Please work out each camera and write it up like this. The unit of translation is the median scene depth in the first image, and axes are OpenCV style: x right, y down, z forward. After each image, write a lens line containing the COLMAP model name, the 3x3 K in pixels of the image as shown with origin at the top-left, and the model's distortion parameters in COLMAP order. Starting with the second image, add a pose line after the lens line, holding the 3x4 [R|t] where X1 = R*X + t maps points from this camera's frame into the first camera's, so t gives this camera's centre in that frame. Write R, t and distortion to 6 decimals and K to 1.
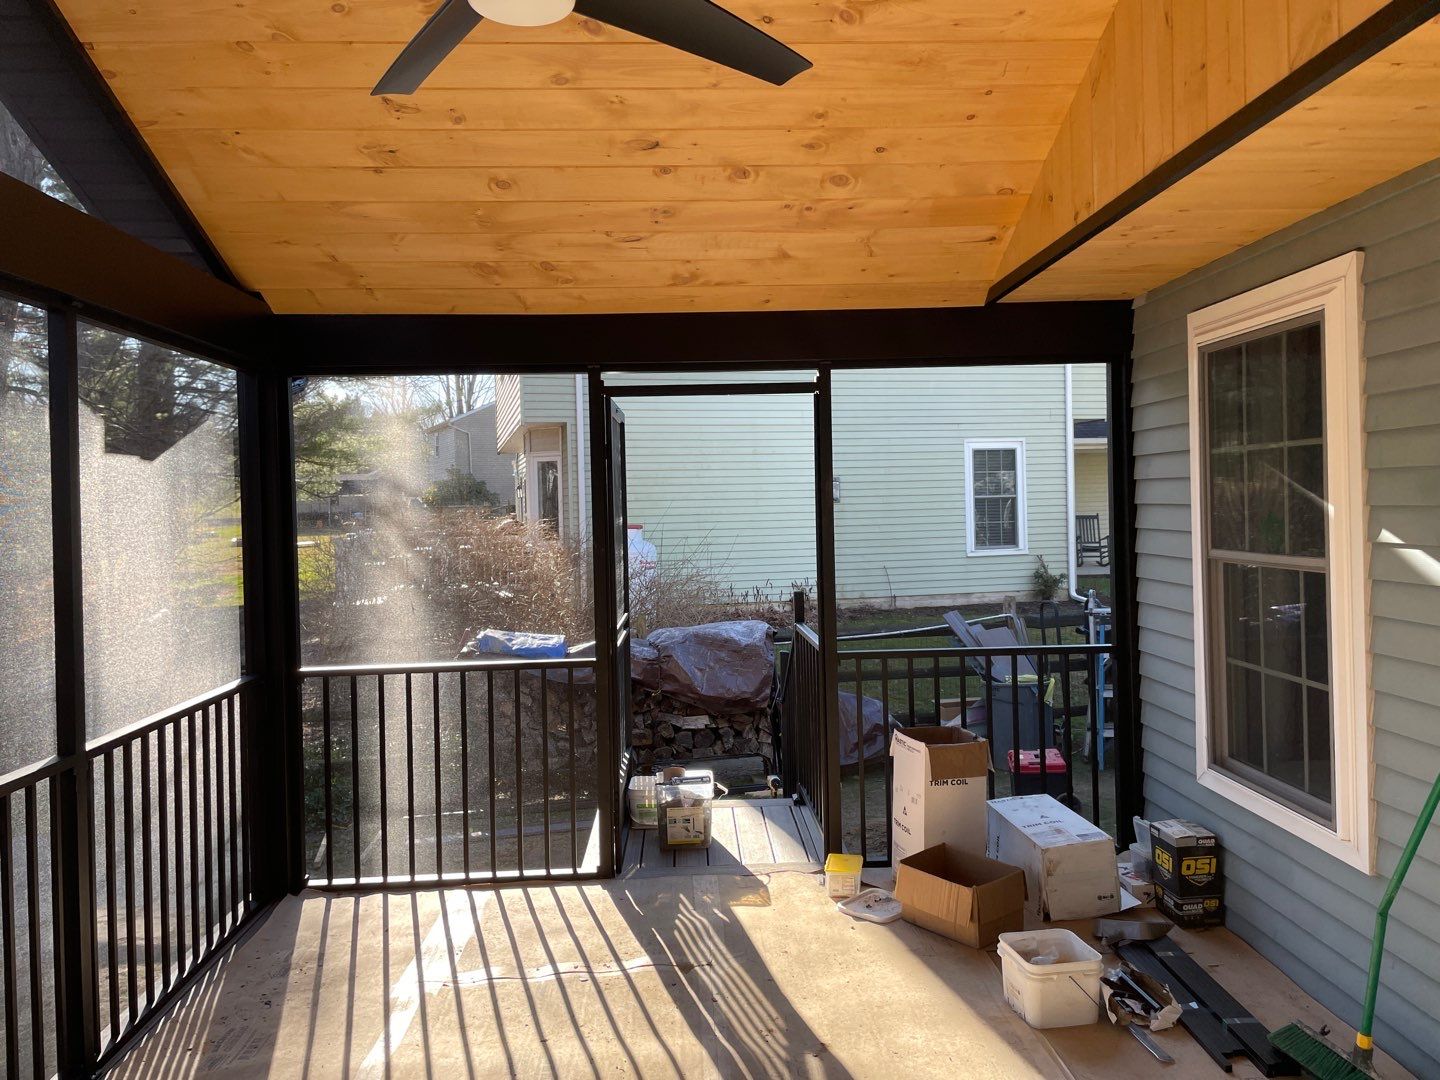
lens RADIAL K [[1084.5, 0, 724.4], [0, 1084.5, 538.4], [0, 0, 1]] dist [0.099794, -0.148098]
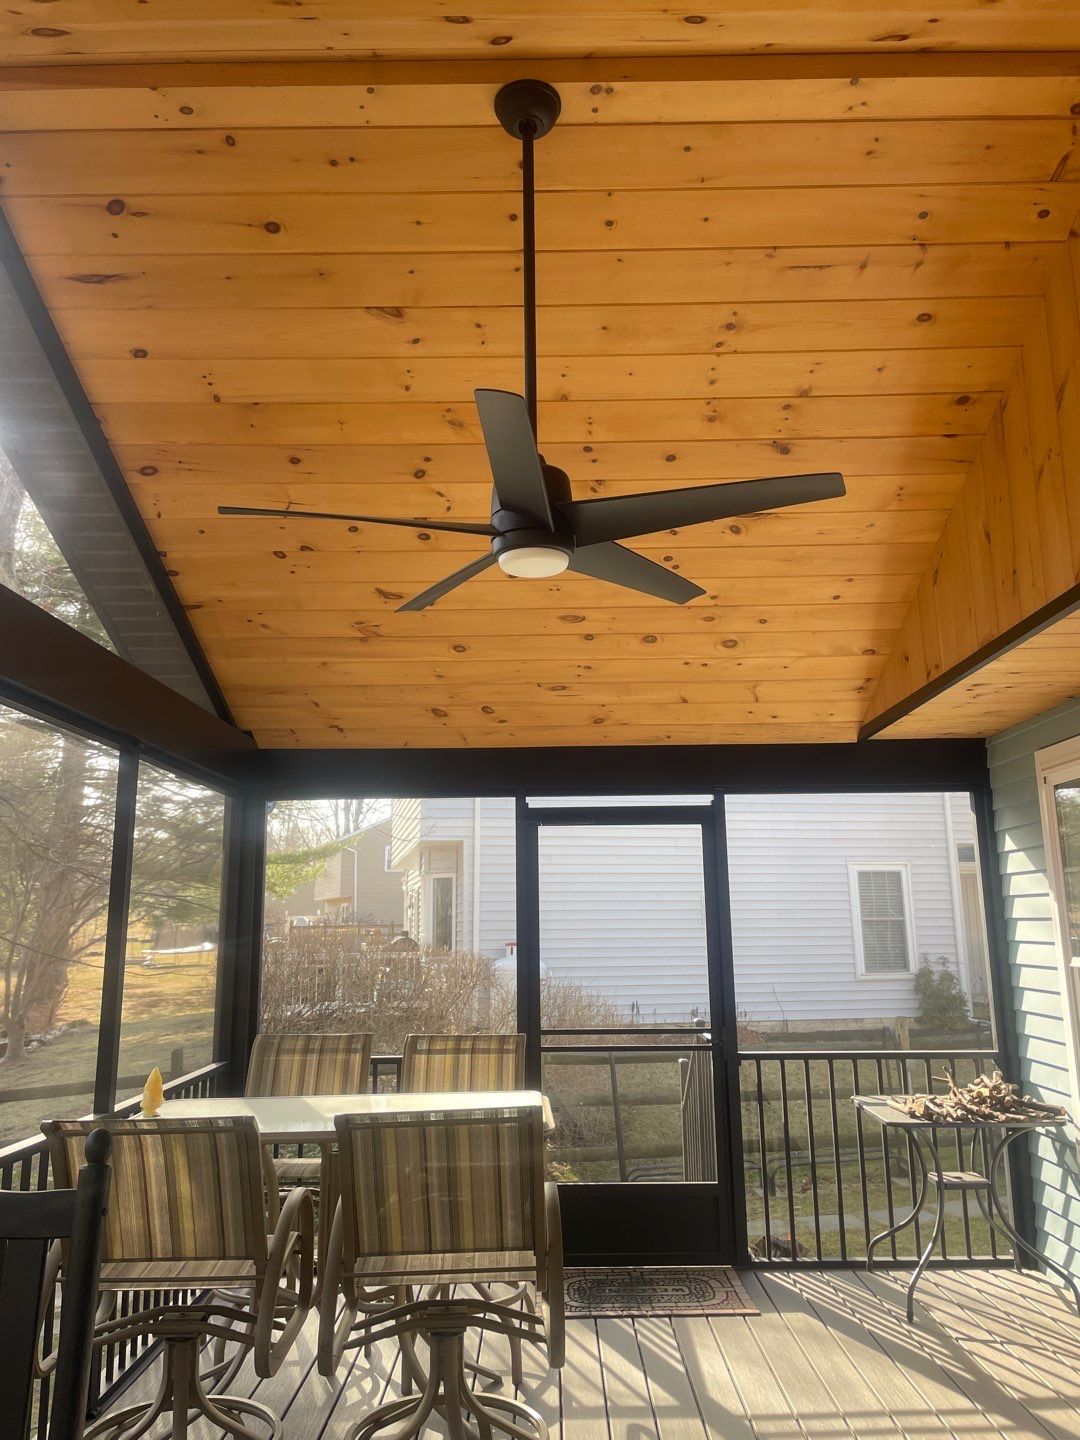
lens RADIAL K [[1086.1, 0, 540.0], [0, 1086.1, 720.0], [0, 0, 1]] dist [0.098638, -0.159894]
pose [[0.998293, 0.000972, -0.058390, -0.033053], [-0.013628, 0.976134, -0.216743, 0.022291], [0.056785, 0.217169, 0.974481, -0.167805]]
